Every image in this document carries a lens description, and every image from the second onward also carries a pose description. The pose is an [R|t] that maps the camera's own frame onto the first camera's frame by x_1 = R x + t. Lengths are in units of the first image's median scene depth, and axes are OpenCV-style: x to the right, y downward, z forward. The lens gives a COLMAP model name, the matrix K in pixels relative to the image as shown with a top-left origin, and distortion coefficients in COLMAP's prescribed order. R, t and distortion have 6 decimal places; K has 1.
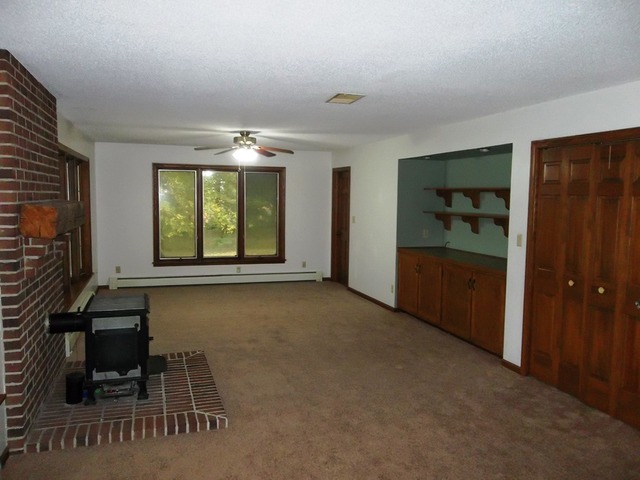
lens RADIAL K [[528.3, 0, 318.3], [0, 528.3, 241.4], [0, 0, 1]] dist [0.032012, 0.007850]
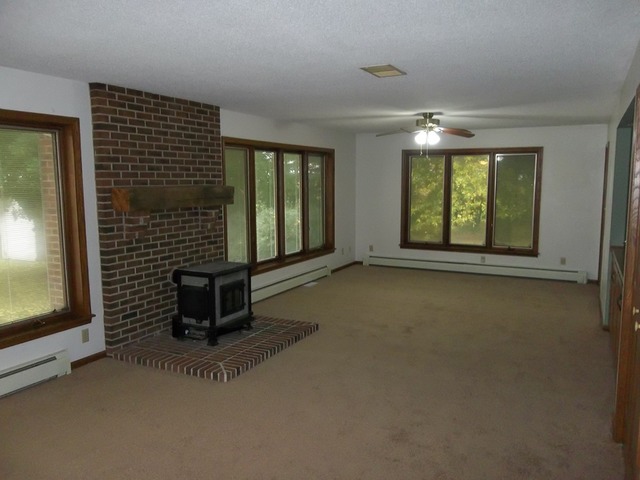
lens RADIAL K [[528.3, 0, 318.5], [0, 528.3, 239.7], [0, 0, 1]] dist [0.032012, 0.007850]
pose [[0.712523, 0.069624, -0.698186, 0.413436], [-0.053583, 0.997558, 0.044794, -0.010883], [0.699600, 0.005494, 0.714513, 0.175239]]
